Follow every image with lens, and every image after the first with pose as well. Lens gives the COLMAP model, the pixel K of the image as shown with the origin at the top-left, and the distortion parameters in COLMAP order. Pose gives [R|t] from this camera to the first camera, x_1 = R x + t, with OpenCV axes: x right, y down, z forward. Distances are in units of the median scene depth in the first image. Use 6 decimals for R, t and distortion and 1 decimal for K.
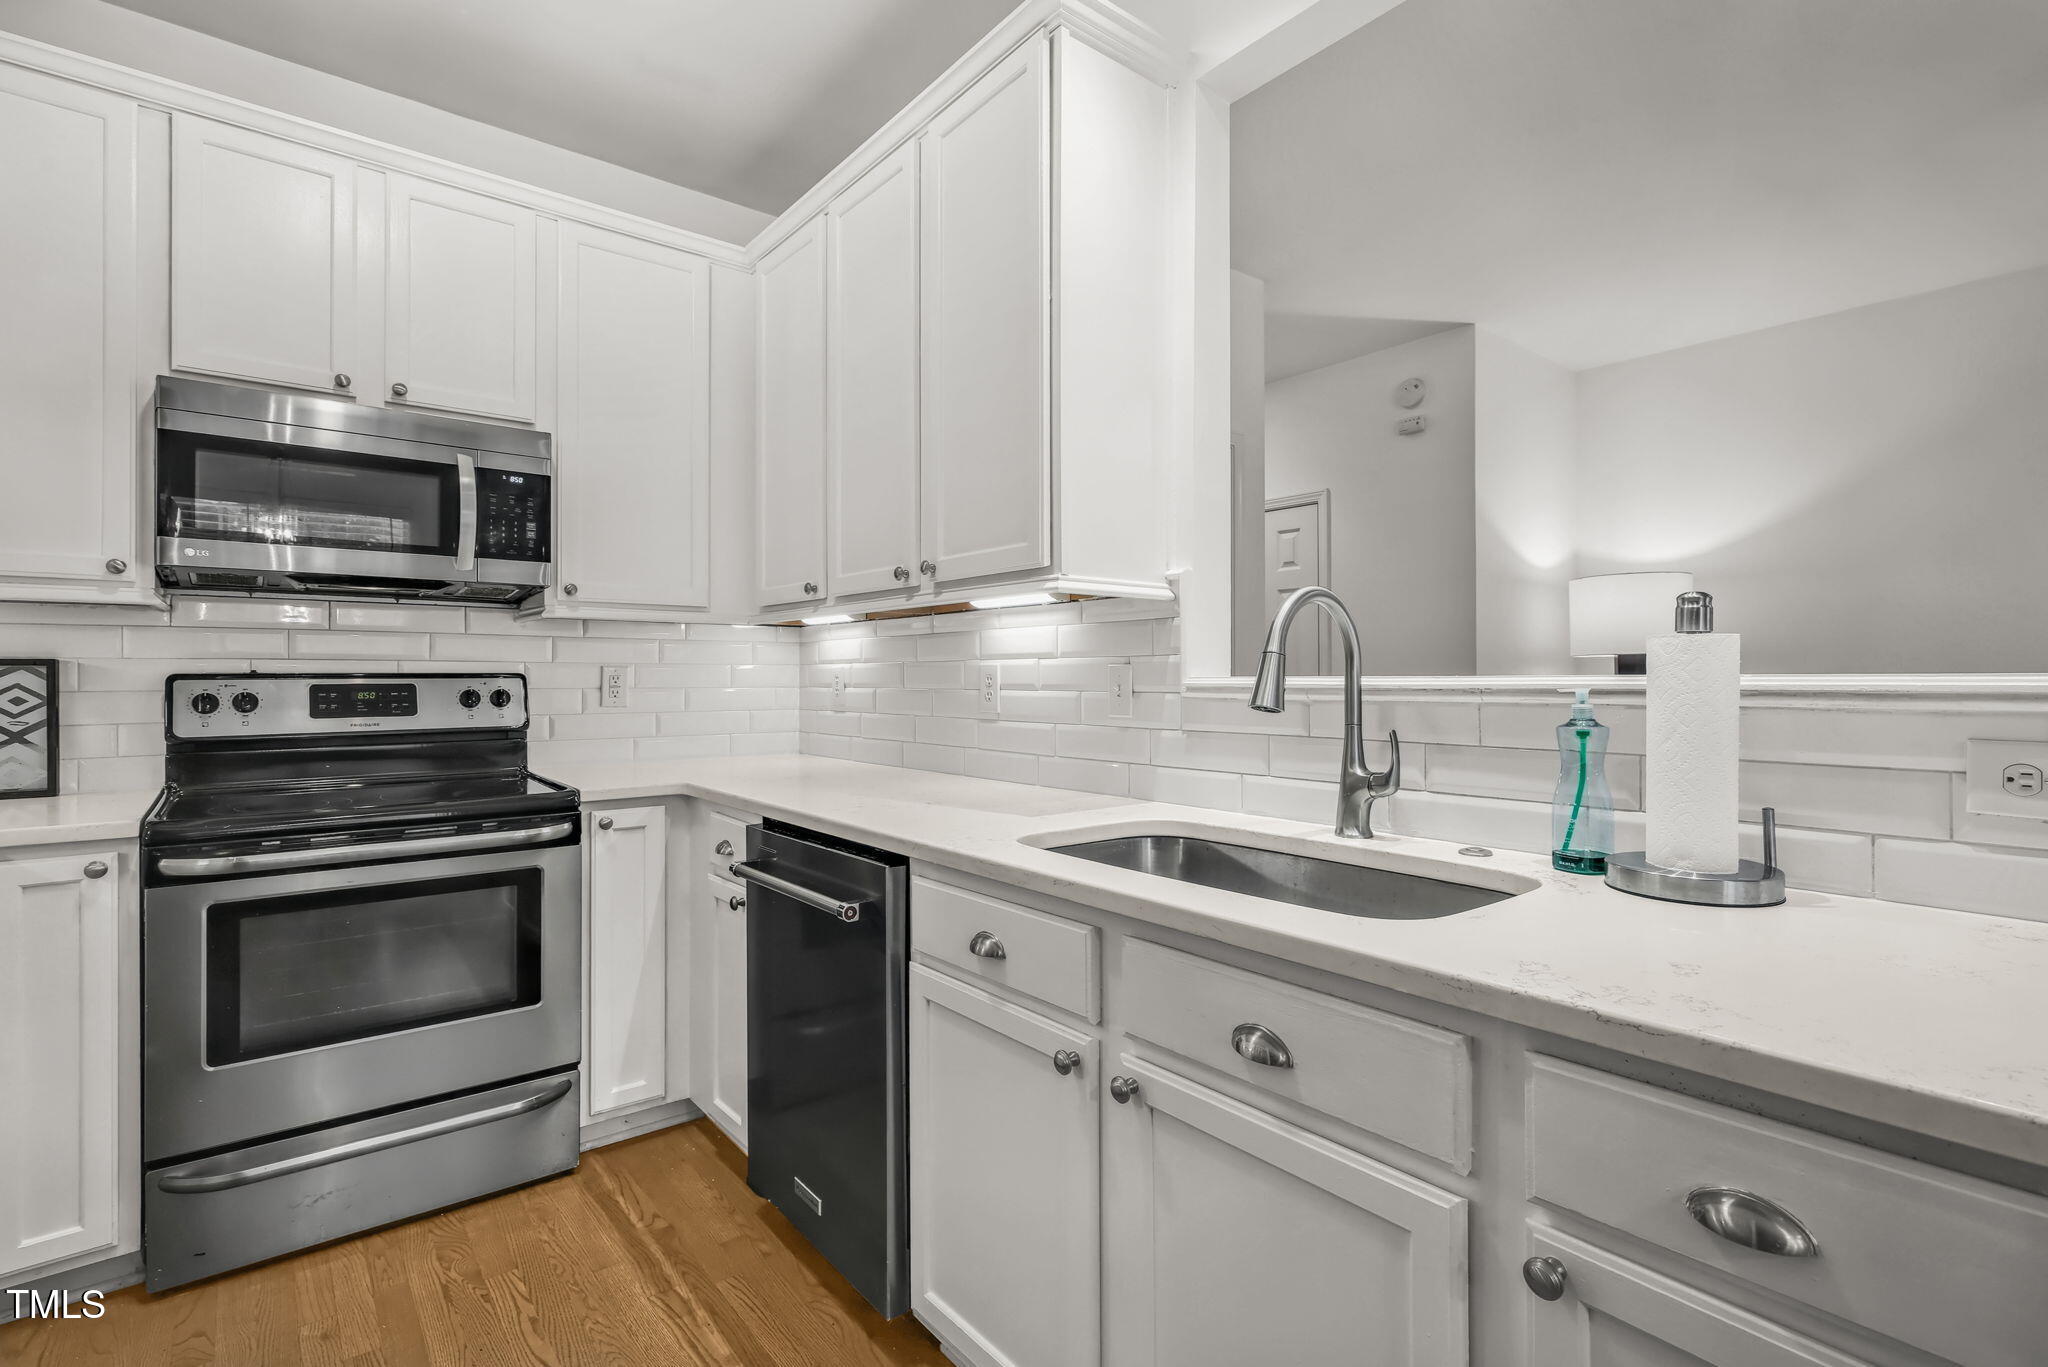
lens RADIAL K [[961.5, 0, 1040.7], [0, 961.5, 685.7], [0, 0, 1]] dist [-0.006330, 0.000783]
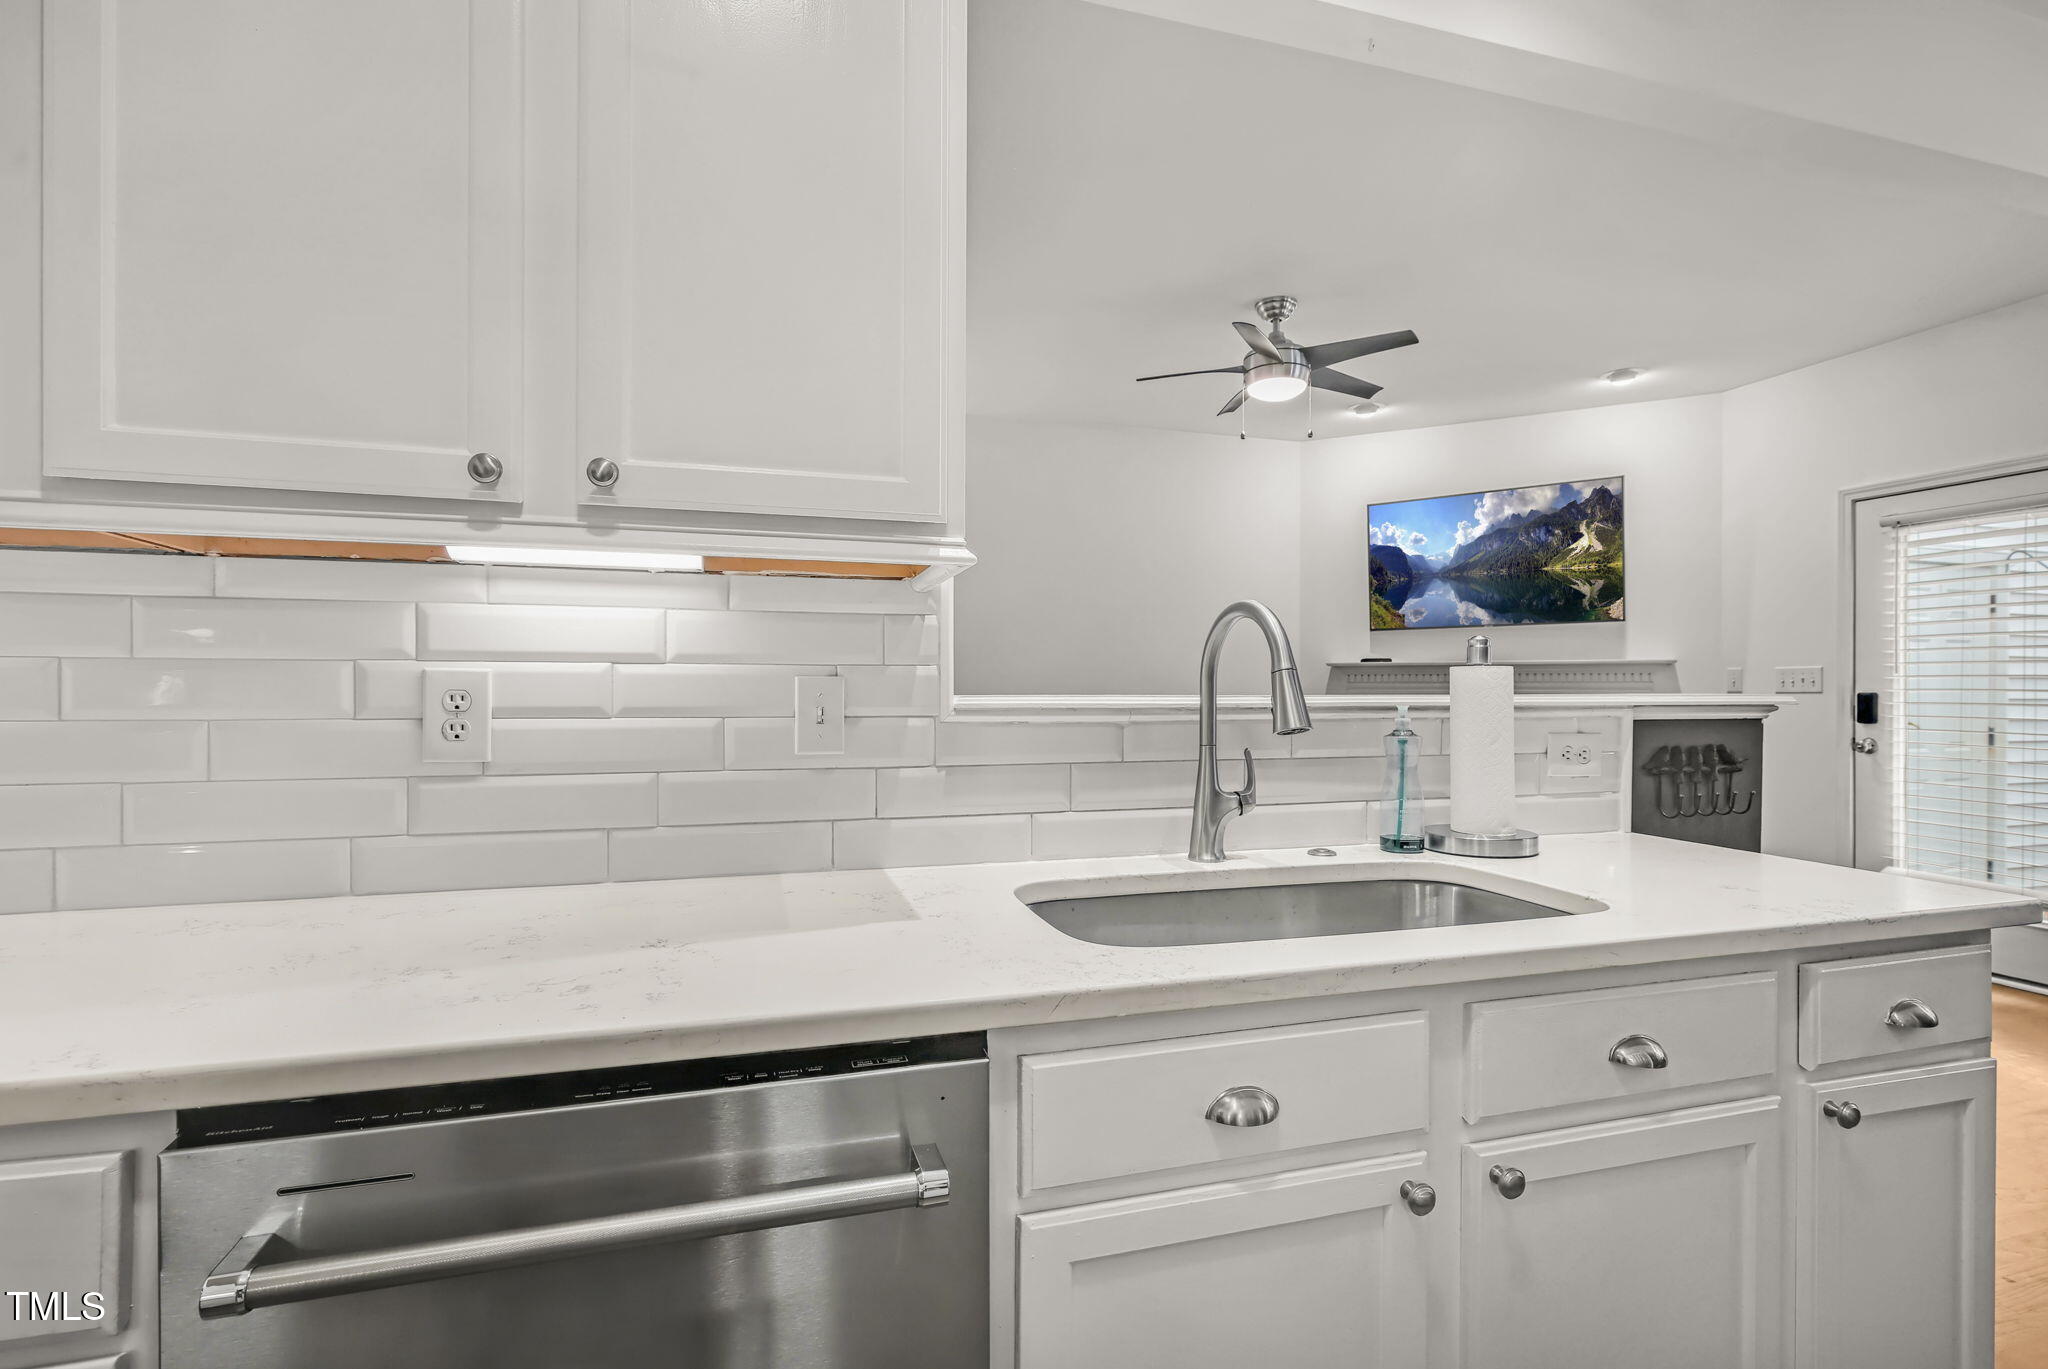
lens RADIAL K [[961.5, 0, 1028.6], [0, 961.5, 699.9], [0, 0, 1]] dist [-0.006330, 0.000783]
pose [[0.387354, -0.000917, 0.921931, -0.644663], [0.006970, 0.999974, -0.001934, -0.004648], [-0.921905, 0.007175, 0.387350, 0.798372]]
